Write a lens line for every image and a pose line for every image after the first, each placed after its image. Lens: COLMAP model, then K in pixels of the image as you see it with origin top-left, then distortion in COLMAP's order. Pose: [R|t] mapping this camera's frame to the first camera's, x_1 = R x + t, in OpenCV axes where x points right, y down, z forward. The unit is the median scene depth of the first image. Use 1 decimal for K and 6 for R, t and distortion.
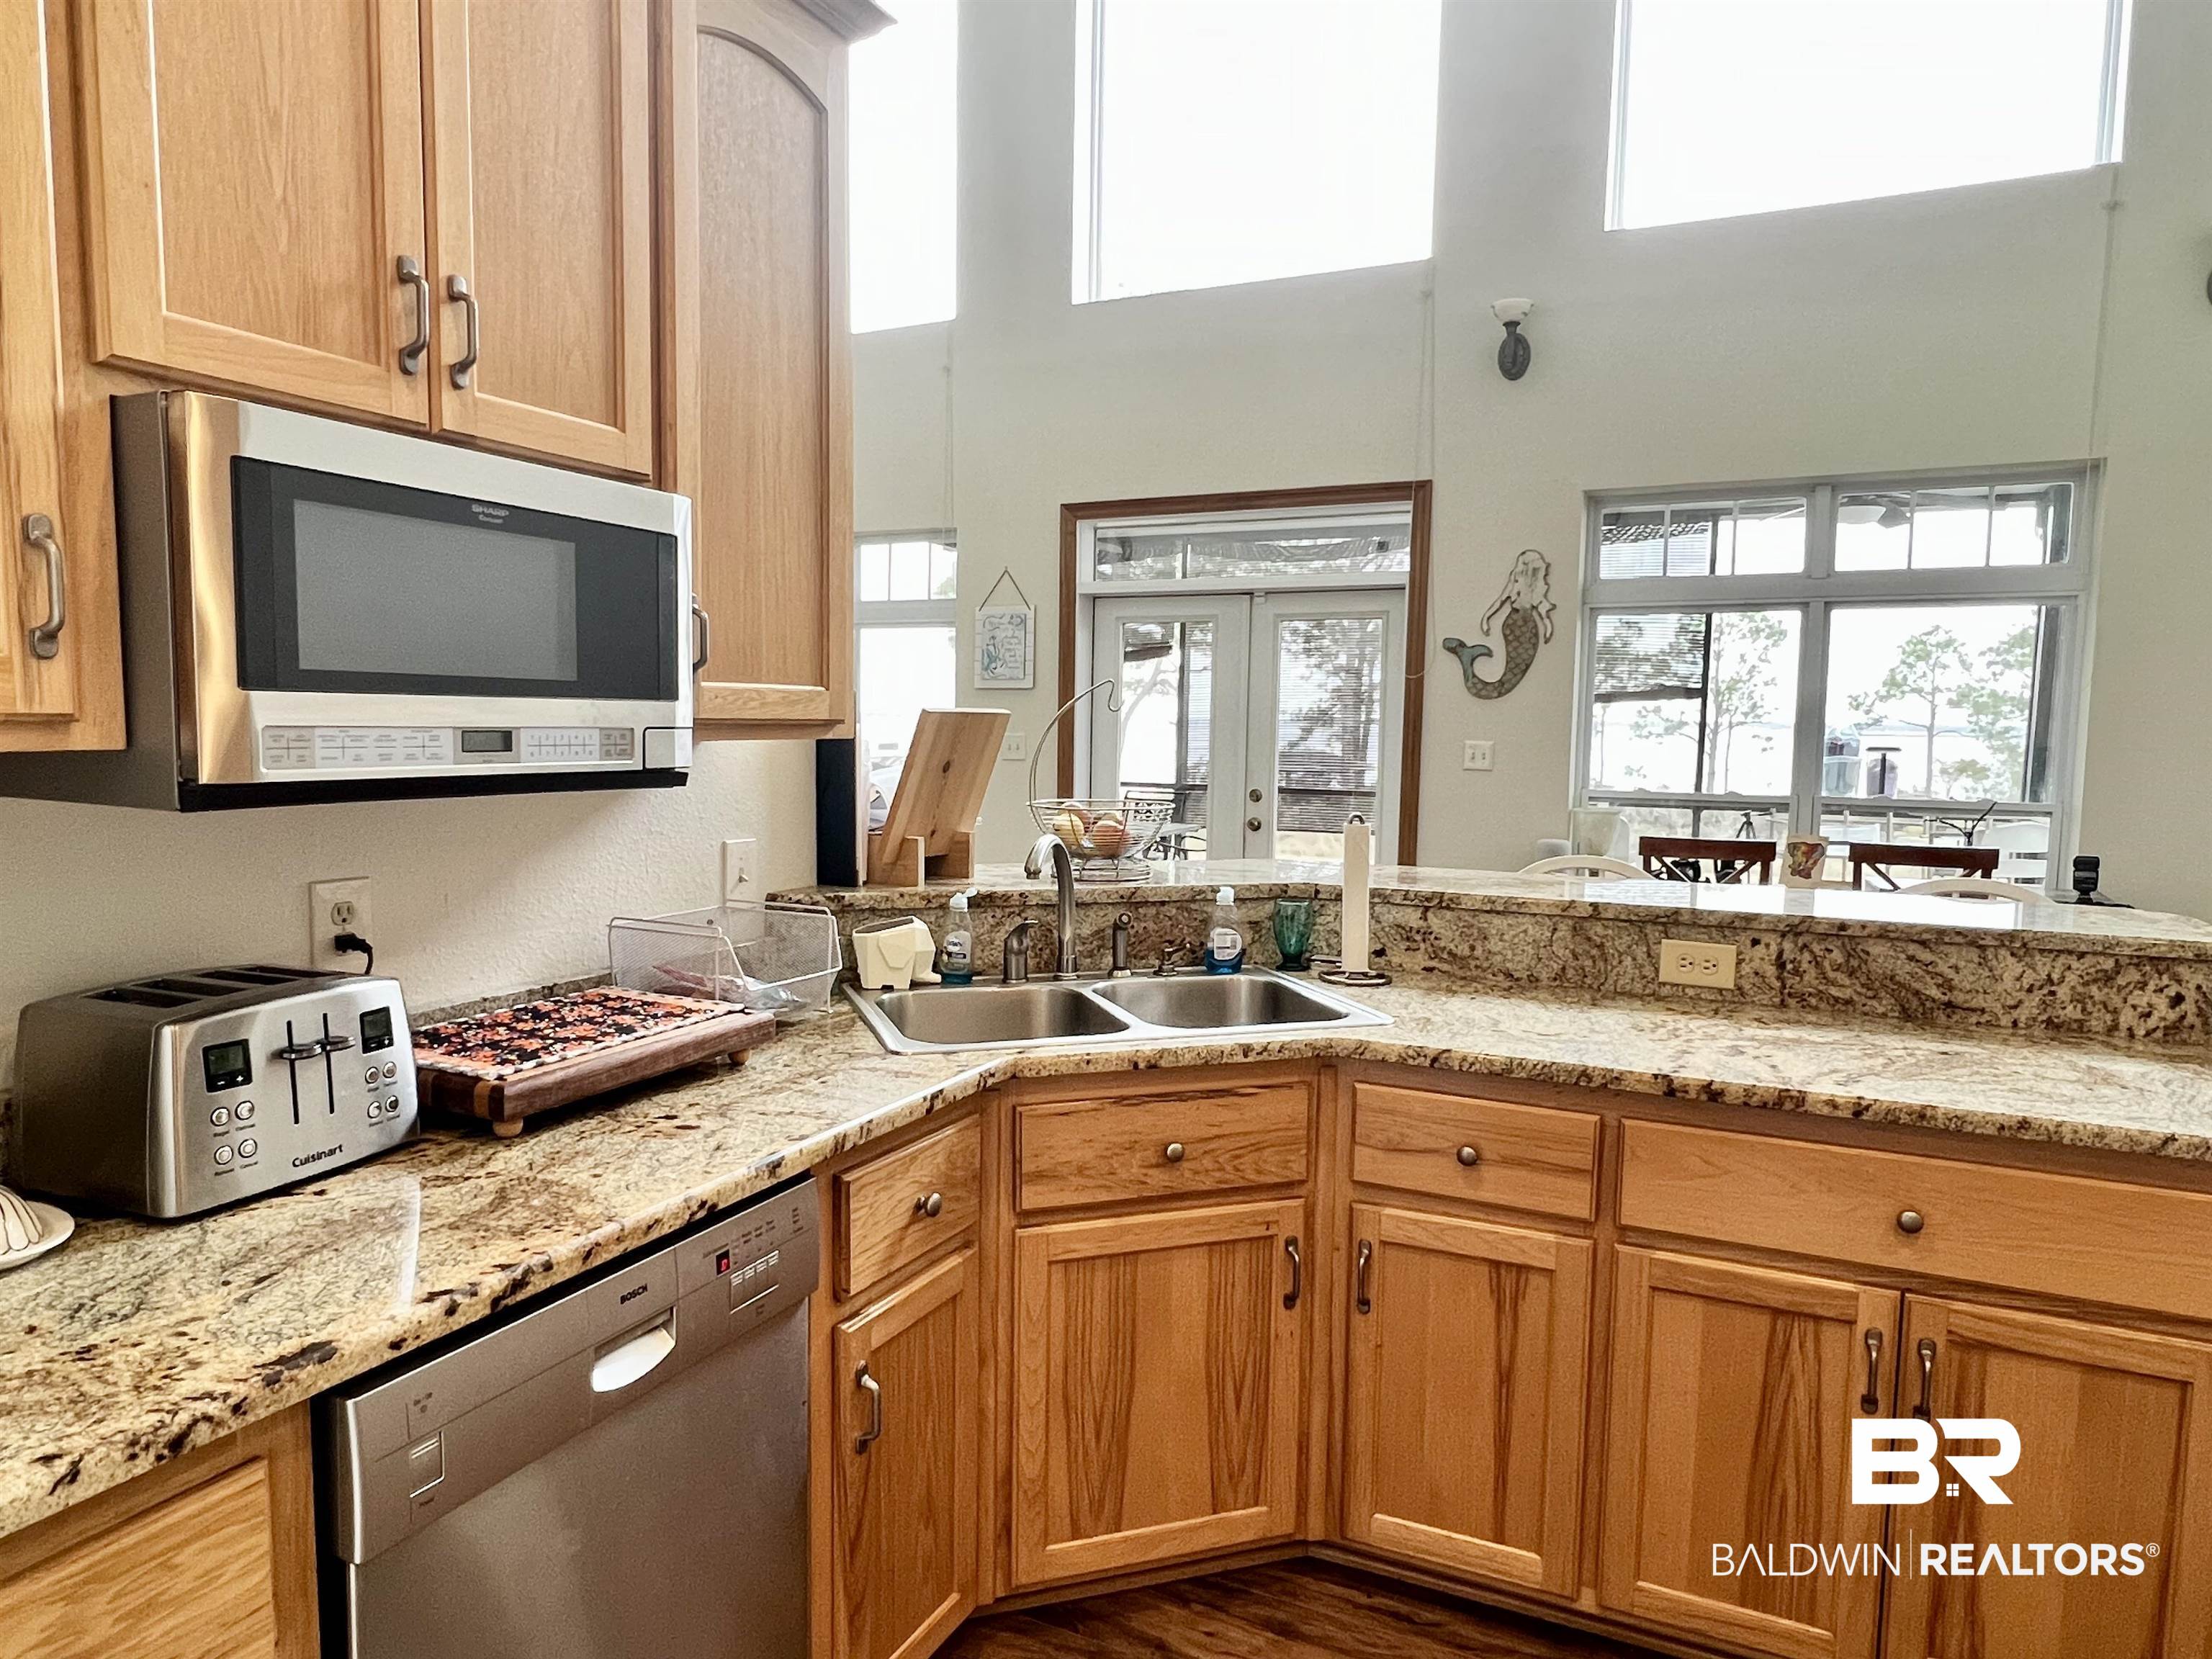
lens RADIAL K [[1369.1, 0, 1094.3], [0, 1369.1, 840.4], [0, 0, 1]] dist [-0.000311, -0.001317]
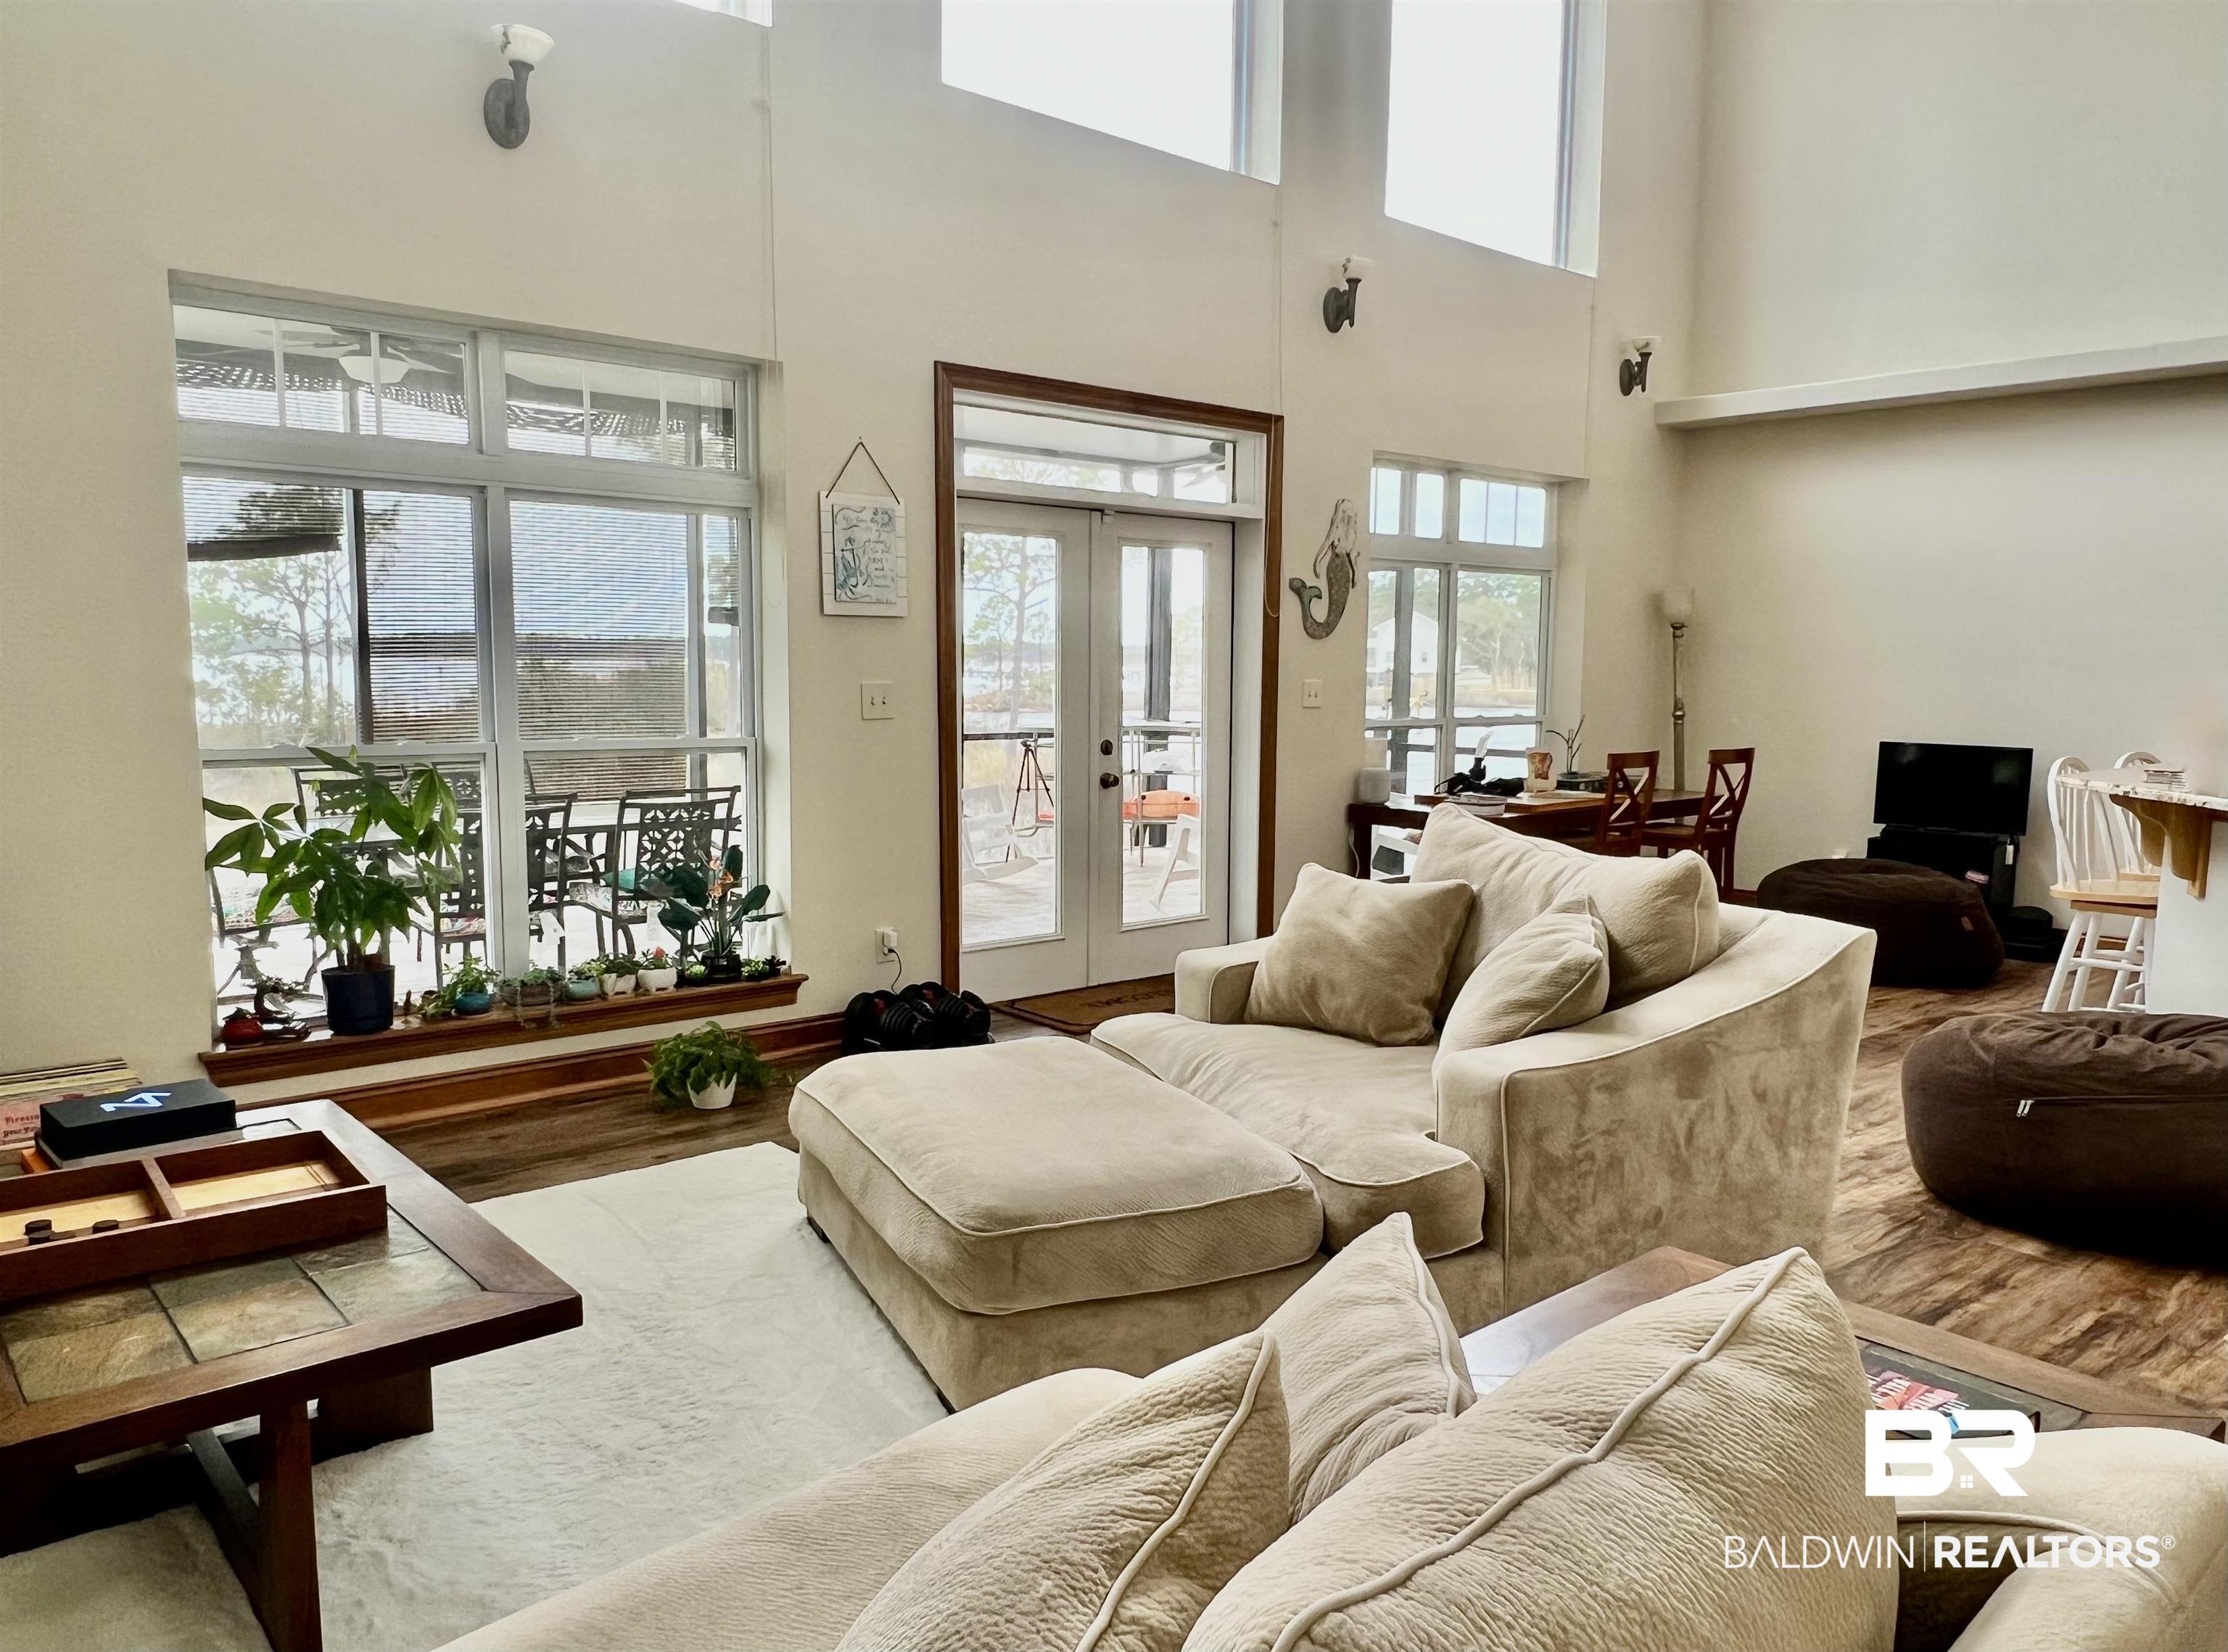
lens RADIAL K [[1570.5, 0, 1116.7], [0, 1570.5, 860.9], [0, 0, 1]] dist [0.005949, 0.001155]
pose [[0.384139, -0.127034, 0.914494, -2.236632], [0.074784, 0.991516, 0.106320, -0.186927], [-0.920242, 0.027548, 0.390380, 1.706348]]
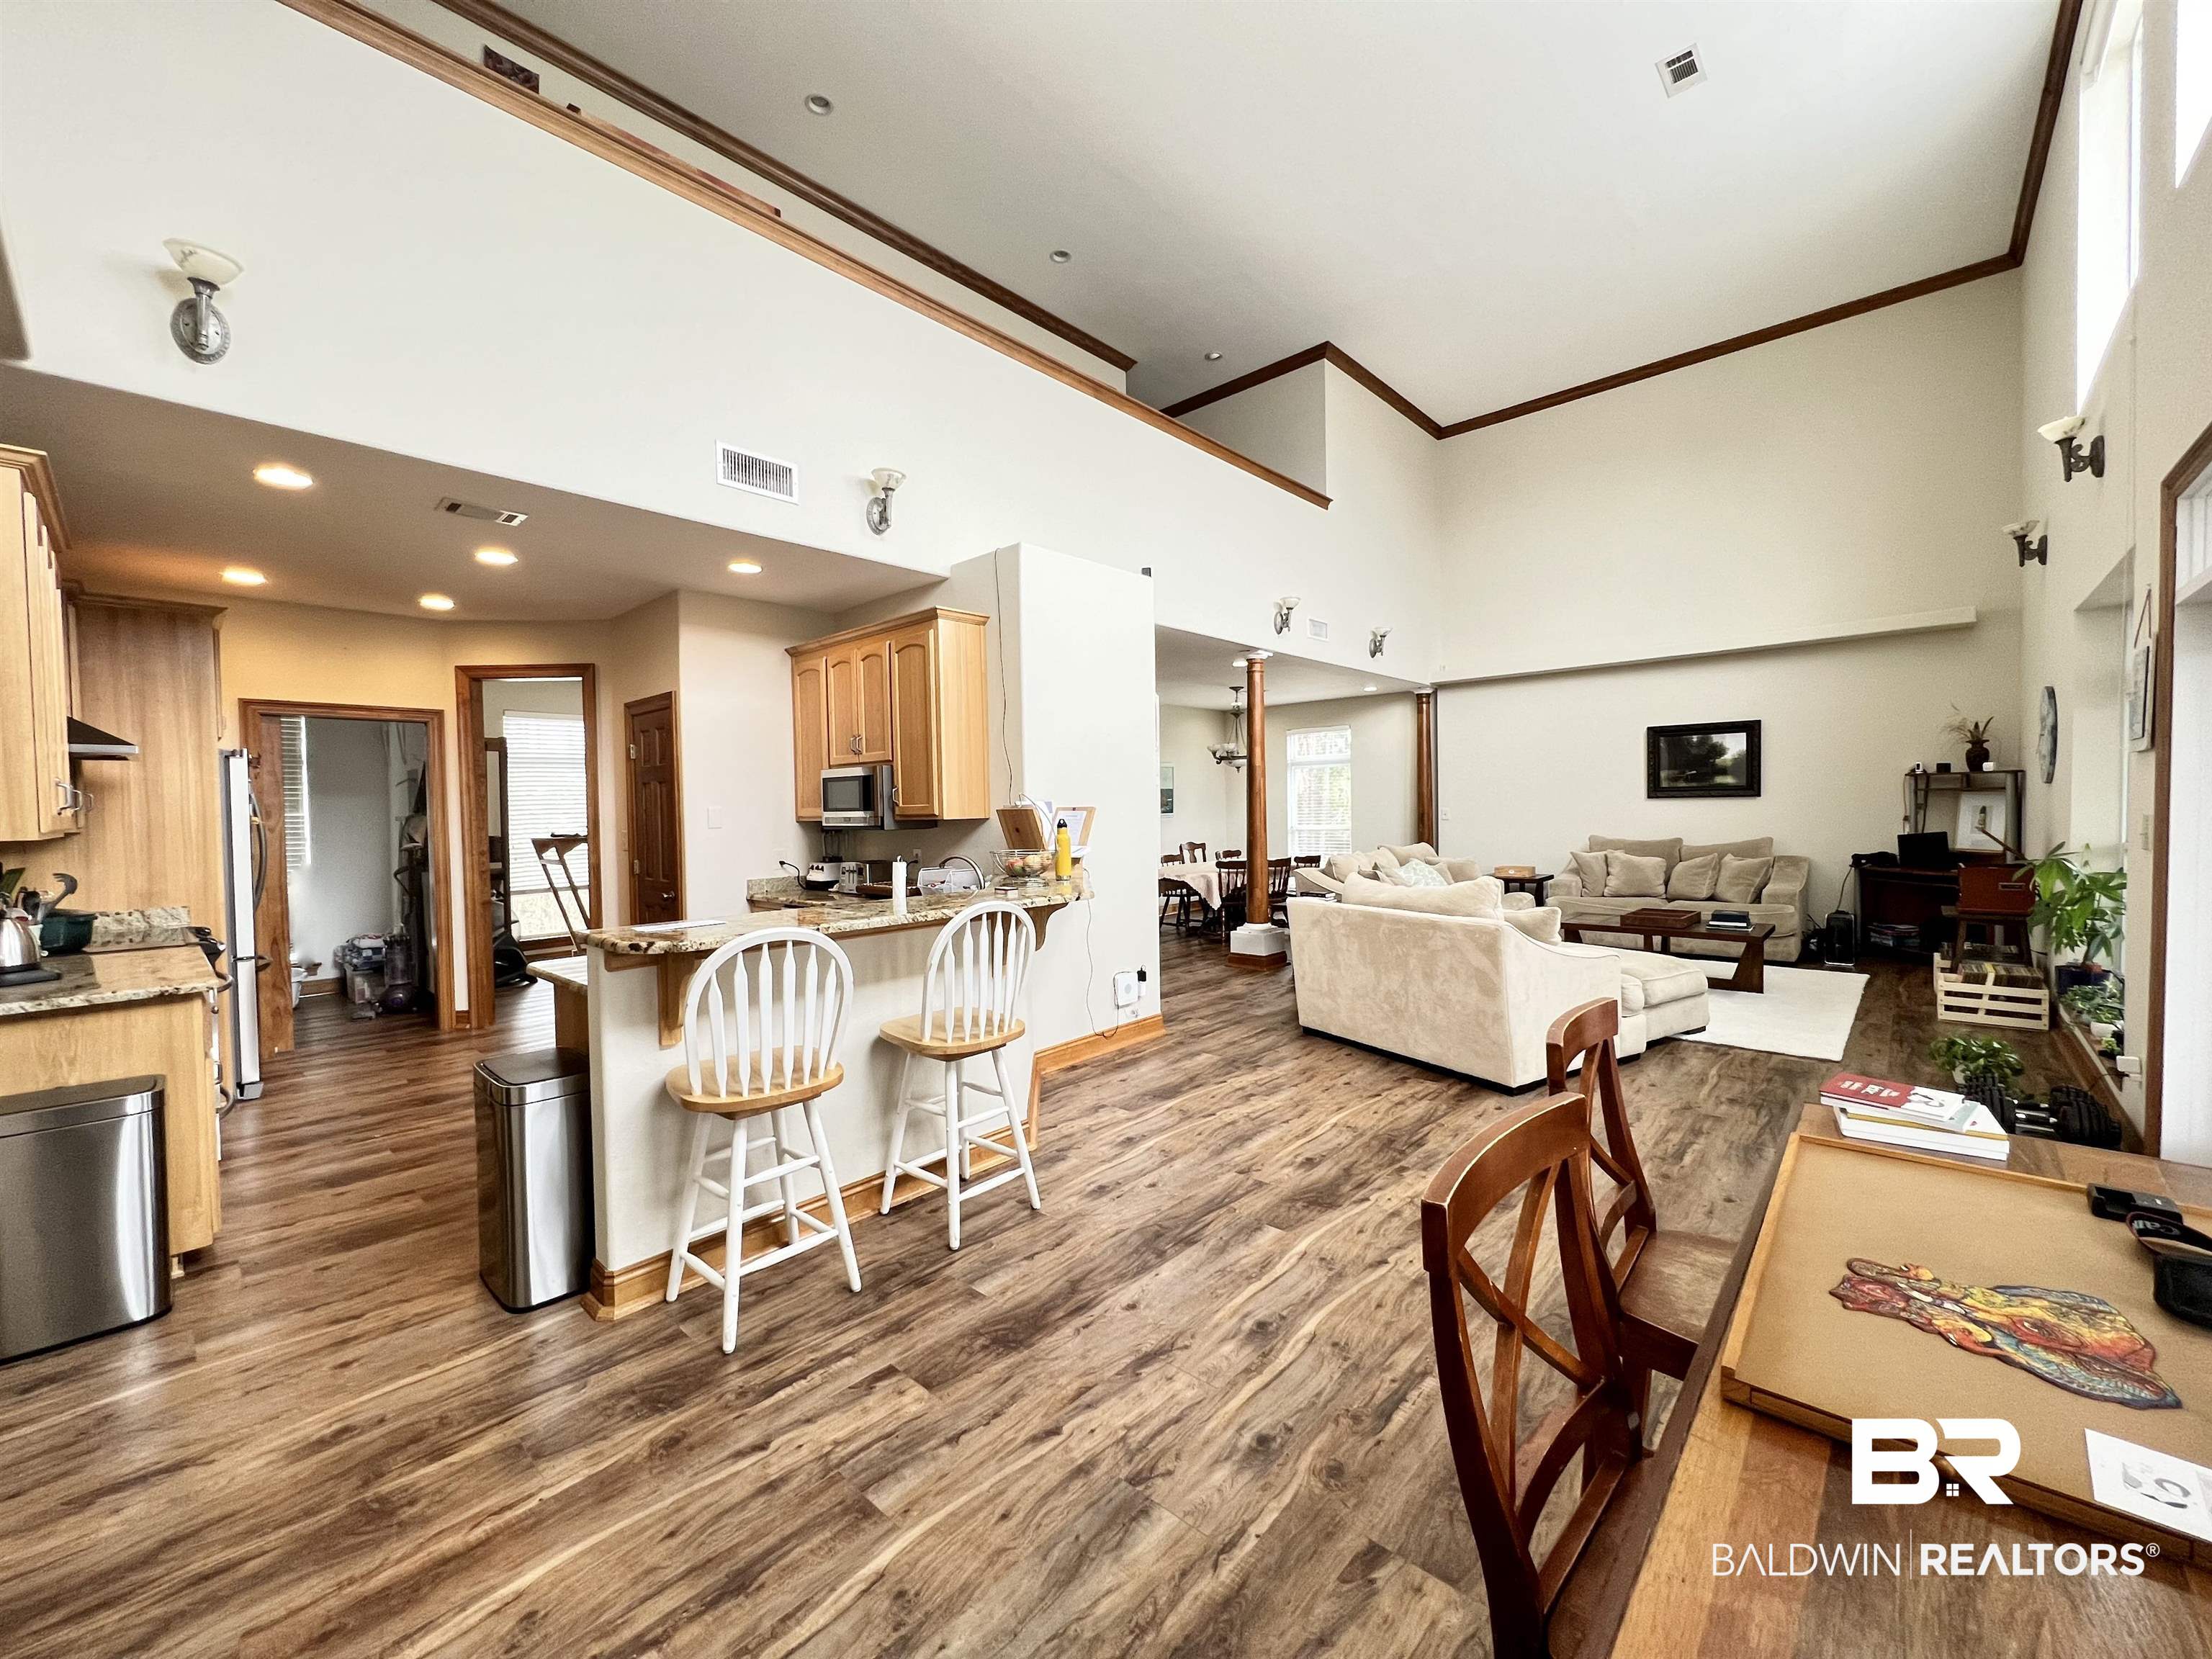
lens RADIAL K [[879.7, 0, 1098.8], [0, 879.7, 828.2], [0, 0, 1]] dist [-0.000209, -0.000187]
pose [[-0.284610, 0.013595, -0.958547, 1.599165], [-0.070332, 0.996909, 0.035022, -0.139941], [0.956060, 0.077385, -0.282774, 1.790603]]
